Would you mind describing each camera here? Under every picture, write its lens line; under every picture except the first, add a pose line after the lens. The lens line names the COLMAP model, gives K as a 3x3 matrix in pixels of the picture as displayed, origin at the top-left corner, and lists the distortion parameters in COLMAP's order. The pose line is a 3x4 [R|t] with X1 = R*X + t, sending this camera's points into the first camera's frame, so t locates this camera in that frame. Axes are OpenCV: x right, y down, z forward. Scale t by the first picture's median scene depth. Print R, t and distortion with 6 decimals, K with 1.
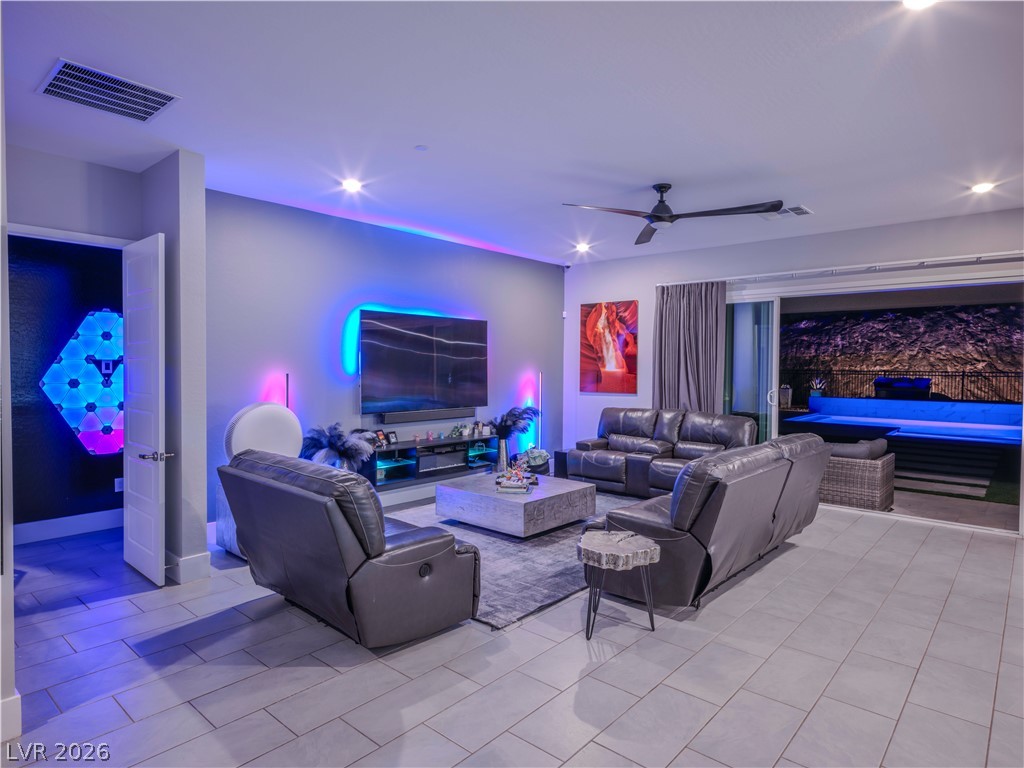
lens RADIAL K [[597.1, 0, 512.5], [0, 597.1, 377.9], [0, 0, 1]] dist [0.007447, 0.000362]
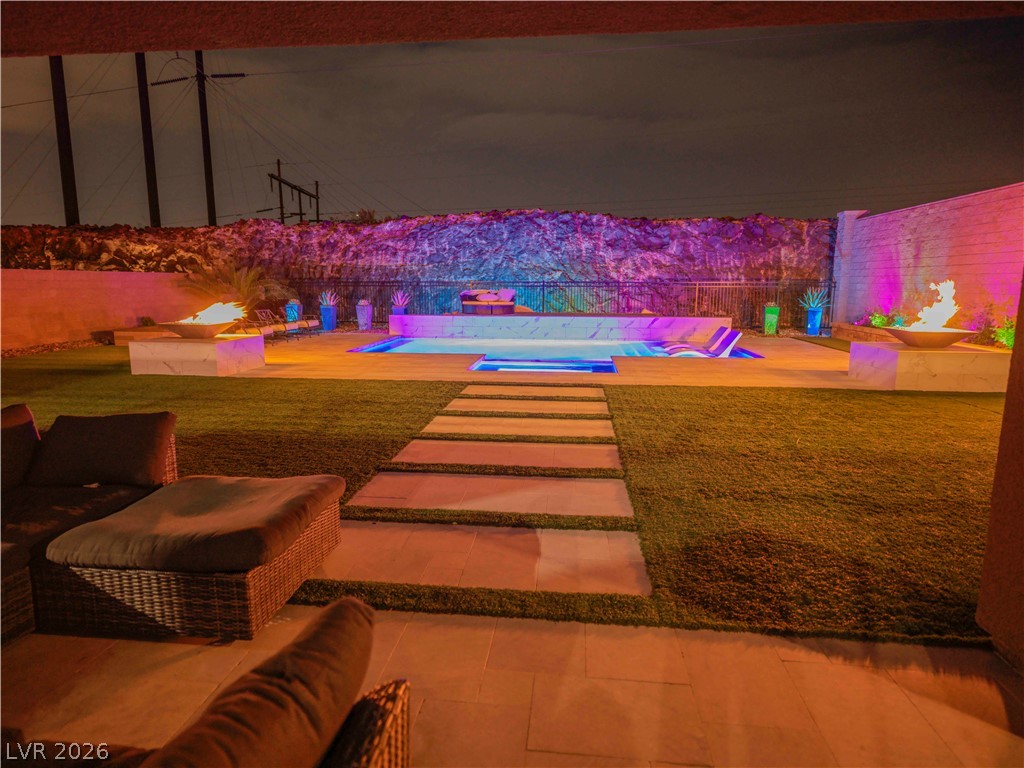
lens RADIAL K [[597.1, 0, 510.2], [0, 597.1, 383.0], [0, 0, 1]] dist [0.007447, 0.000362]
pose [[0.818623, -0.103025, 0.565016, 0.151676], [0.017518, 0.987801, 0.154735, 0.000378], [-0.574065, -0.116771, 0.810441, 0.231604]]
